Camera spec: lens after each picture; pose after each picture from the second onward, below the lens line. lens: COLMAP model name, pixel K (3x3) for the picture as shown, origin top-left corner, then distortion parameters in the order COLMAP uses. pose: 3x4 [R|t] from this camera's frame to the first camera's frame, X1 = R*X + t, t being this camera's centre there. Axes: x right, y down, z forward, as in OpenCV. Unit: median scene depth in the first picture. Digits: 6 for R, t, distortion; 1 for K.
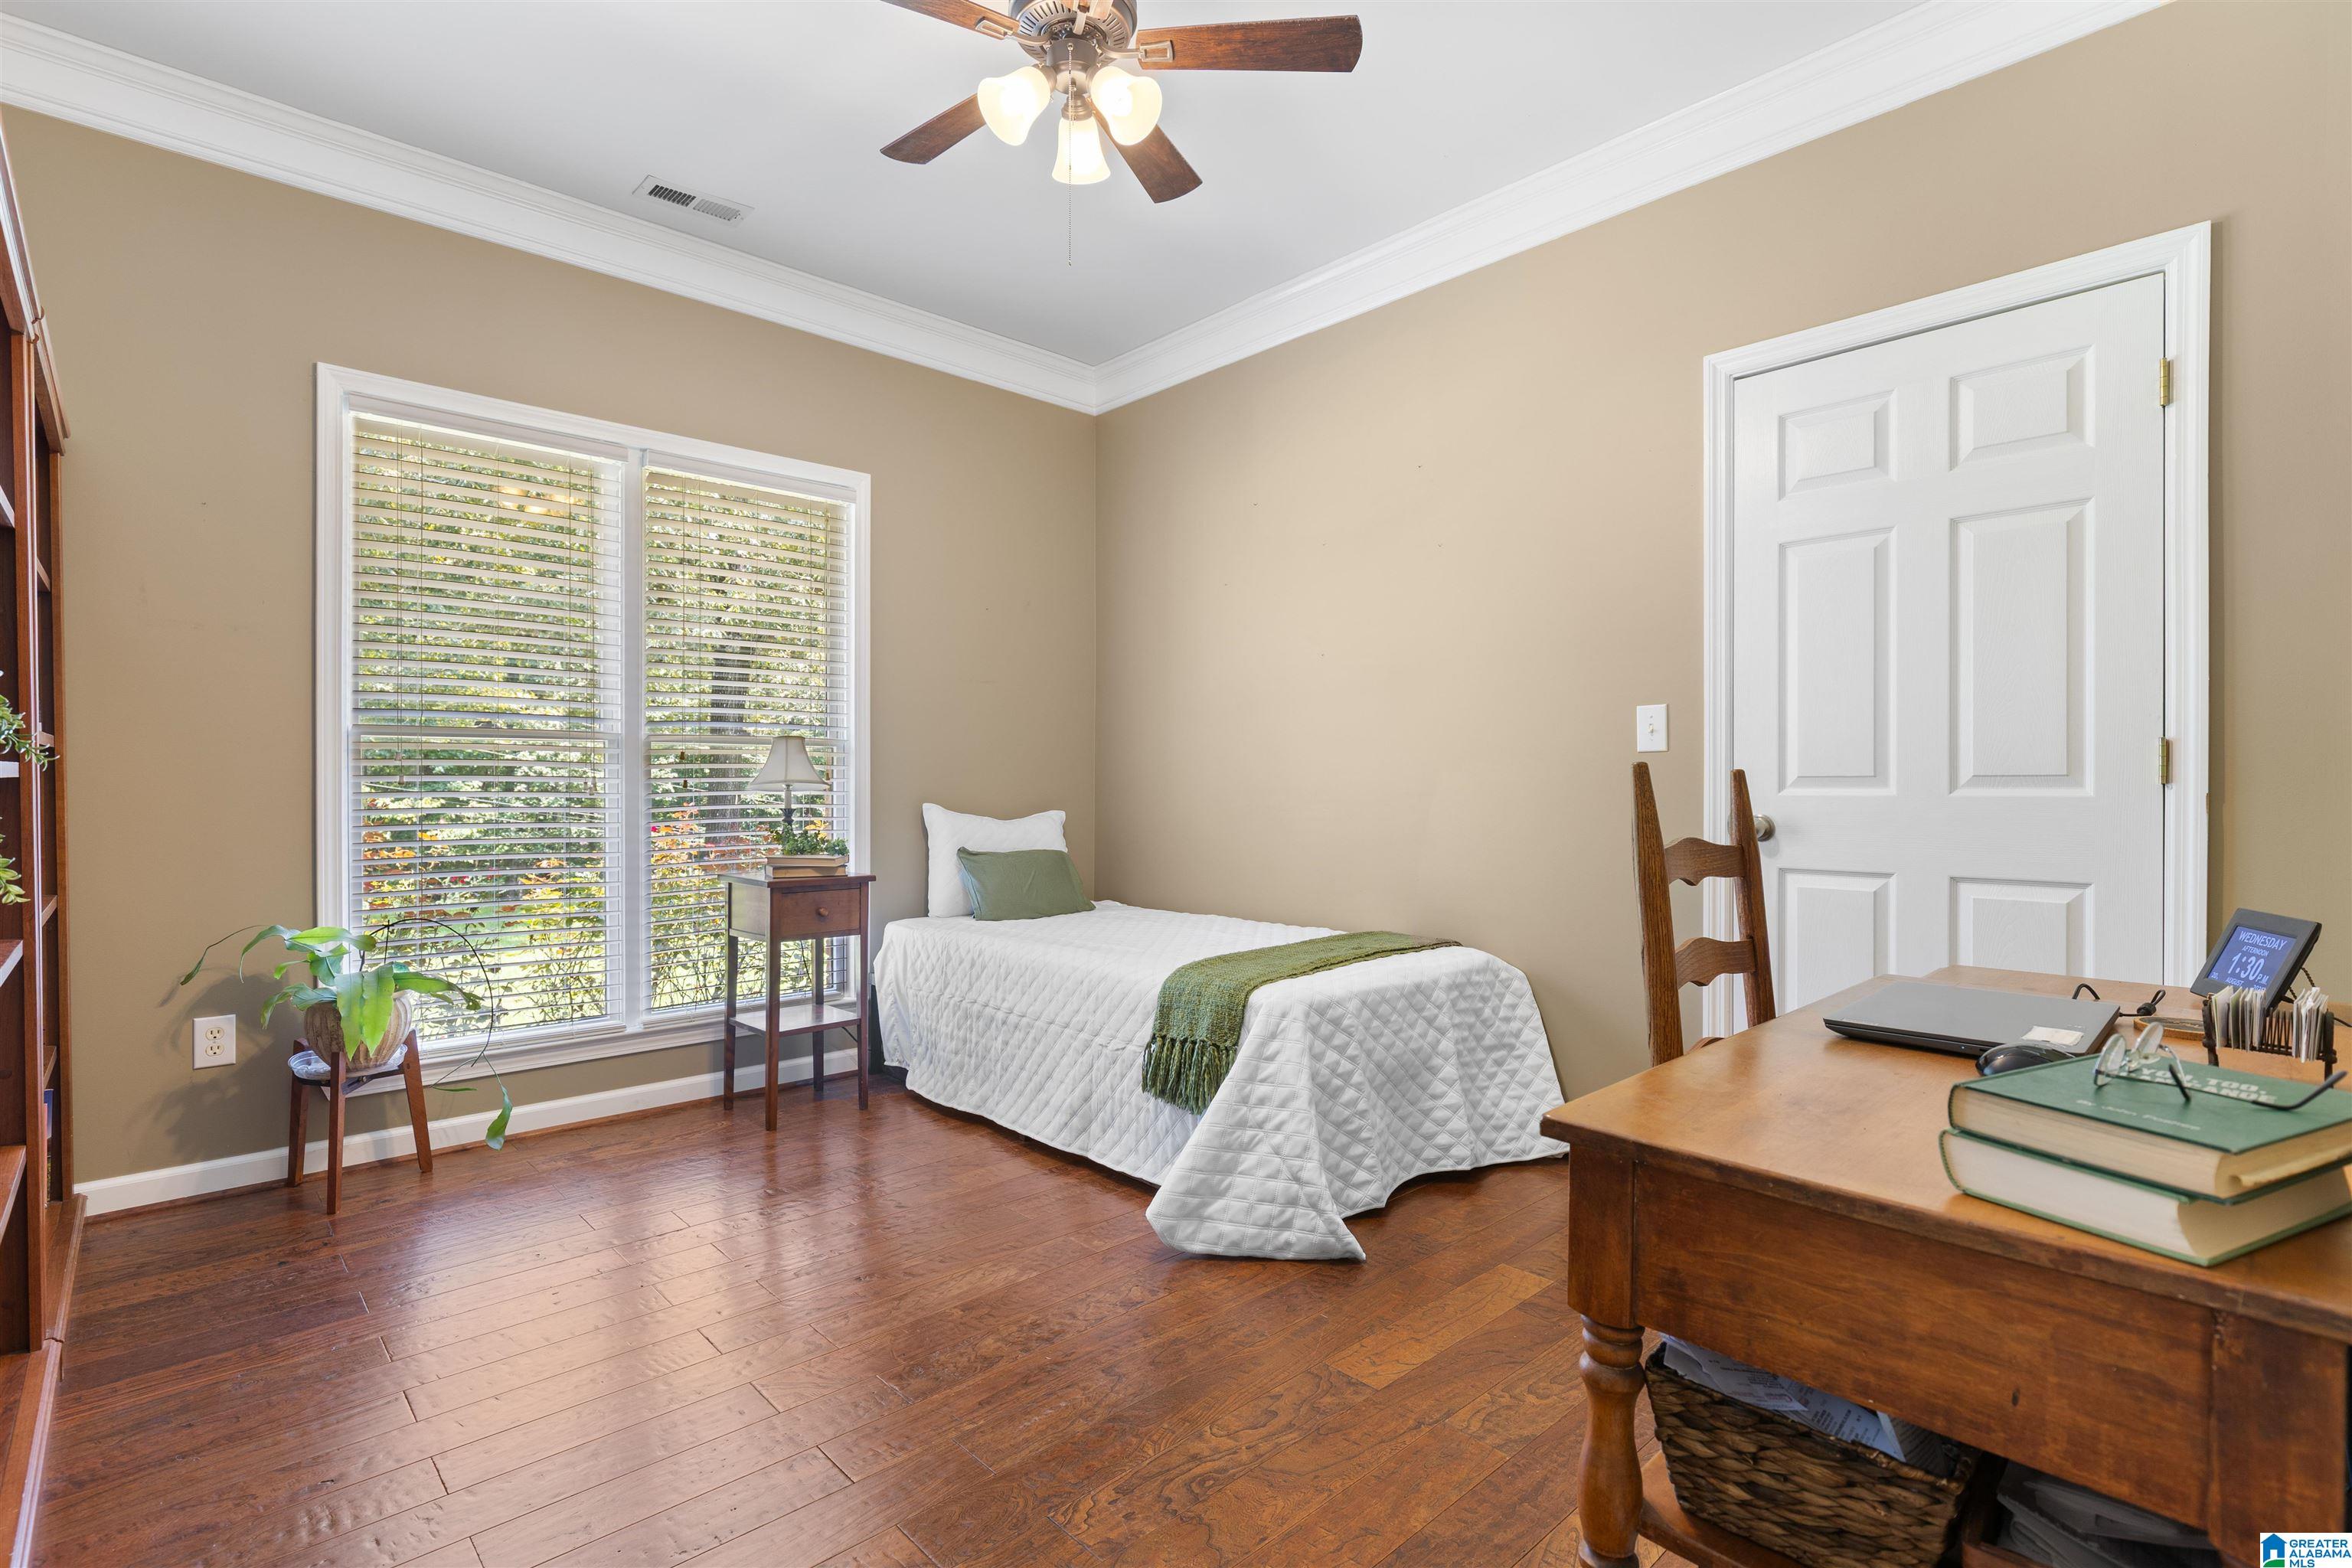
lens RADIAL K [[1111.7, 0, 1179.1], [0, 1111.7, 789.4], [0, 0, 1]] dist [-0.000149, -0.000480]
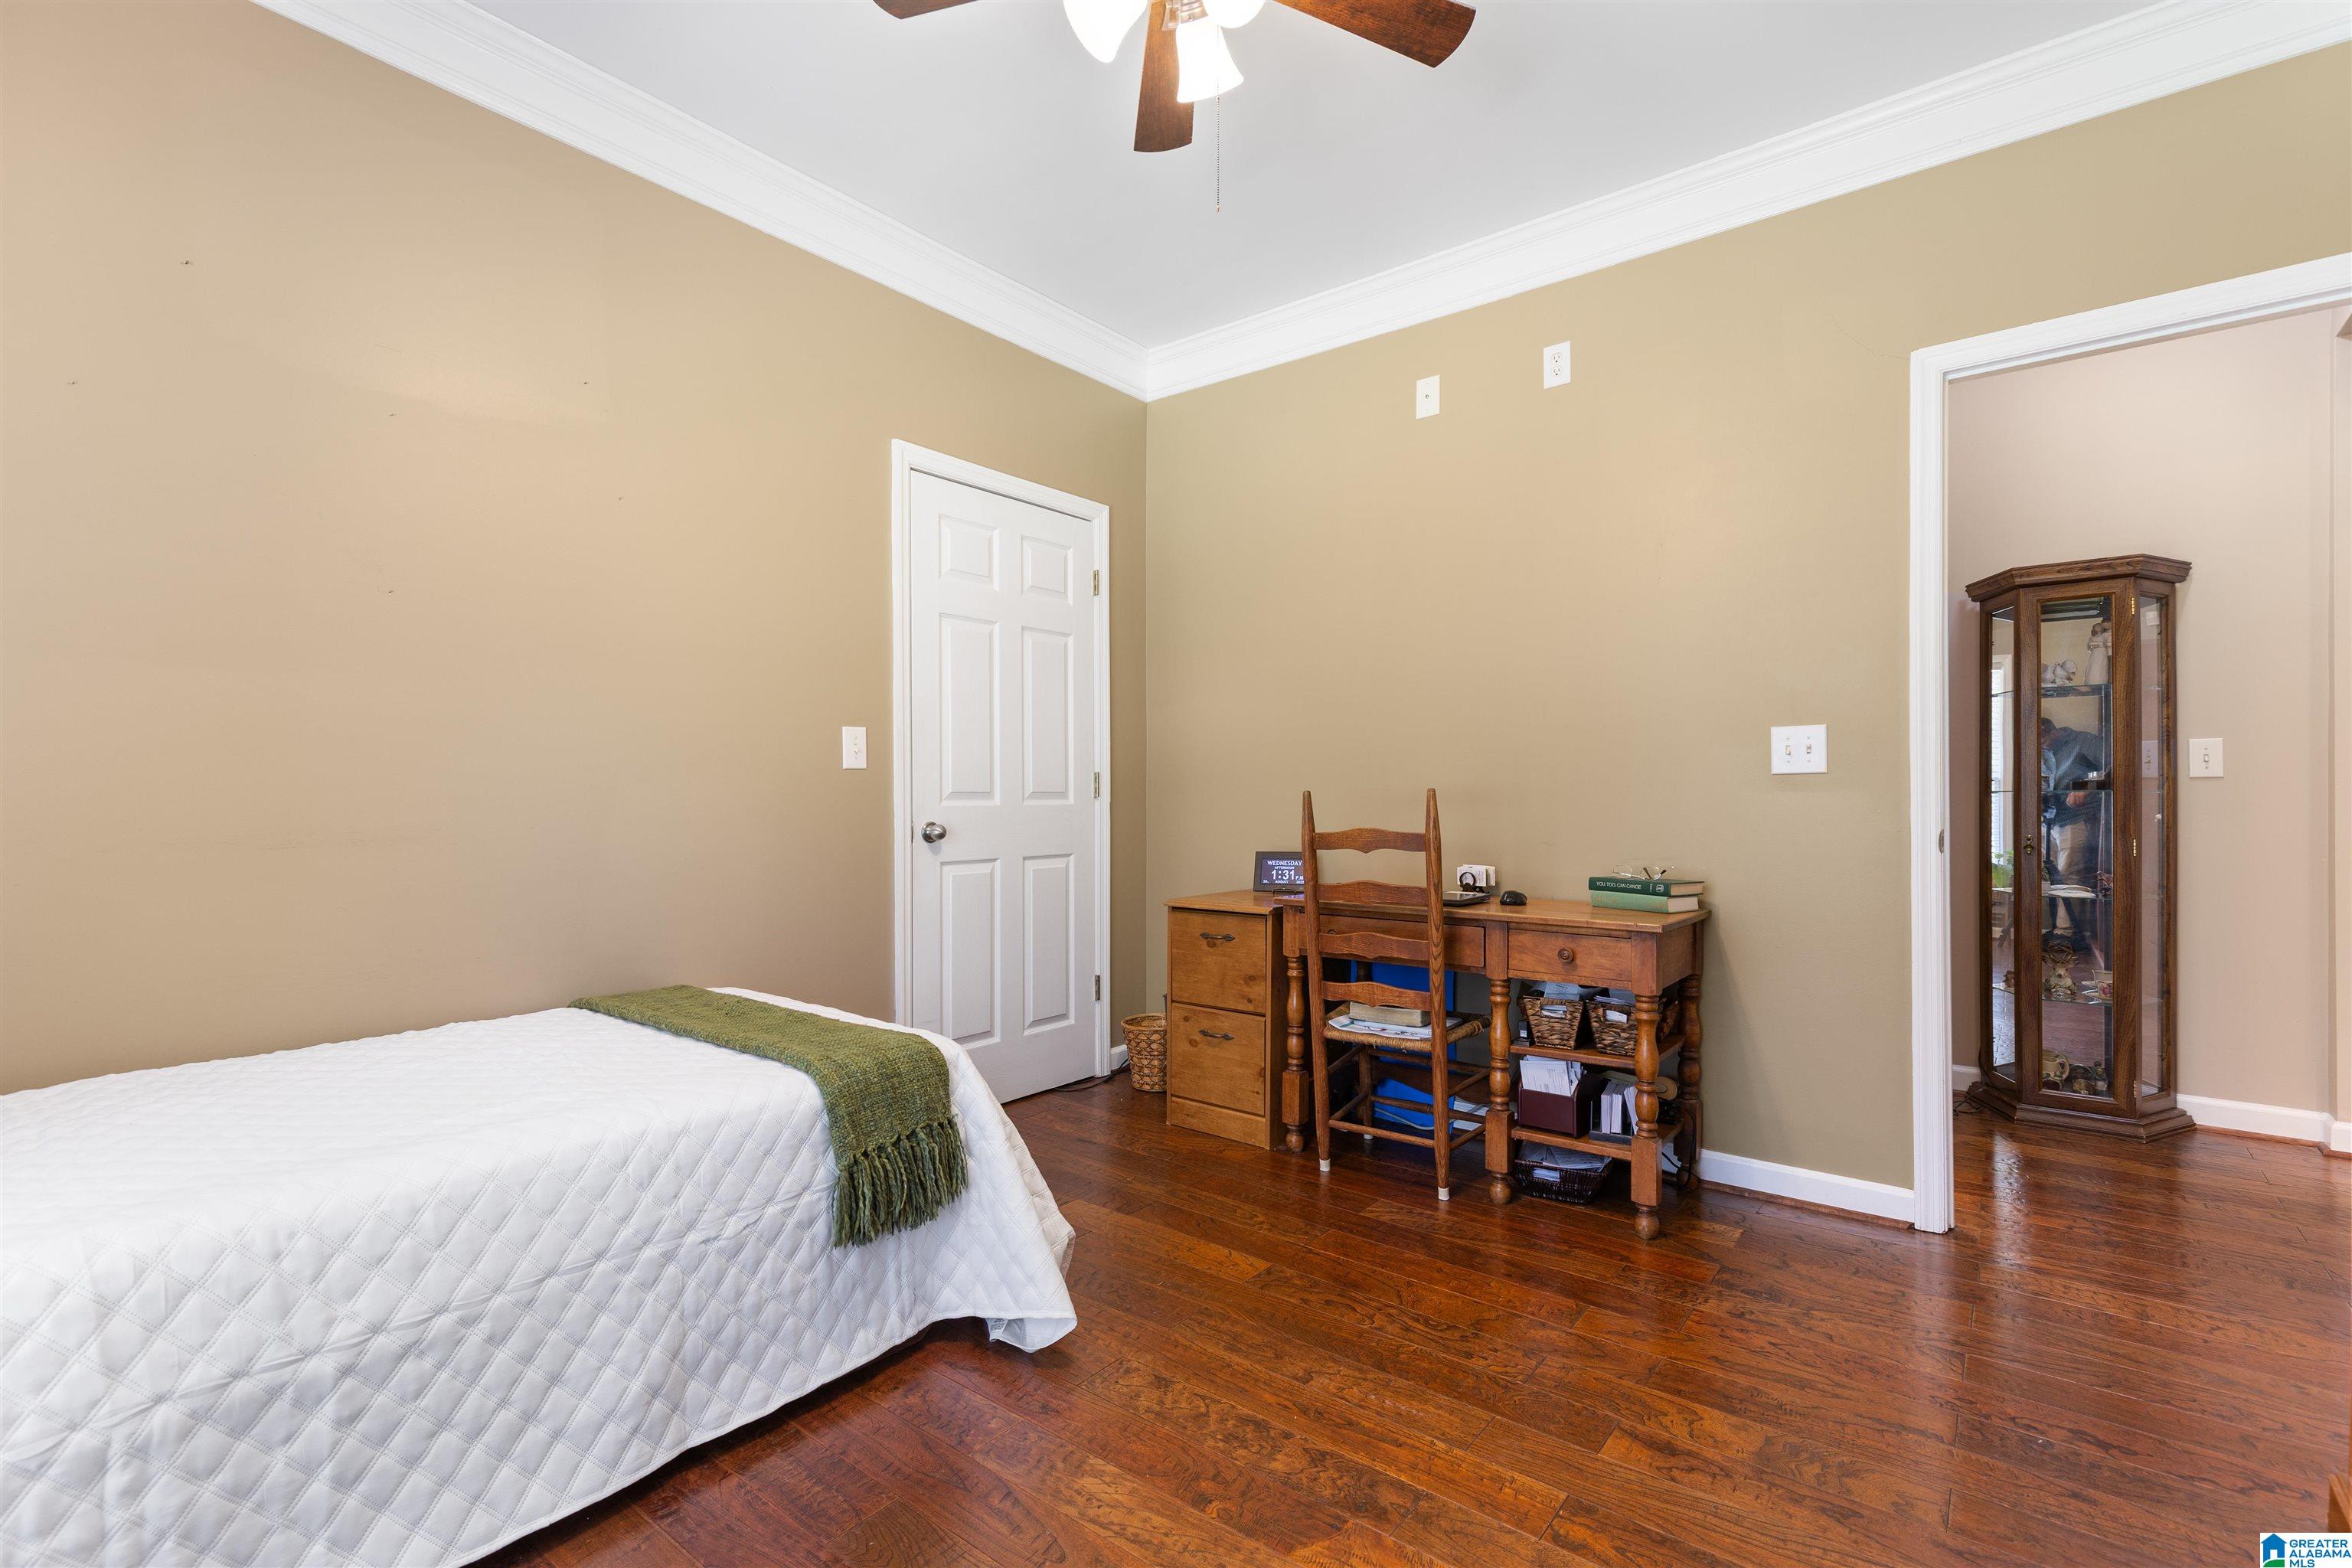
lens RADIAL K [[1058.4, 0, 1181.5], [0, 1058.4, 788.0], [0, 0, 1]] dist [0.007562, -0.001369]
pose [[-0.144690, 0.004721, 0.989466, -0.677995], [0.001476, 0.999989, -0.004555, -0.009510], [-0.989476, 0.000801, -0.144695, 0.838800]]
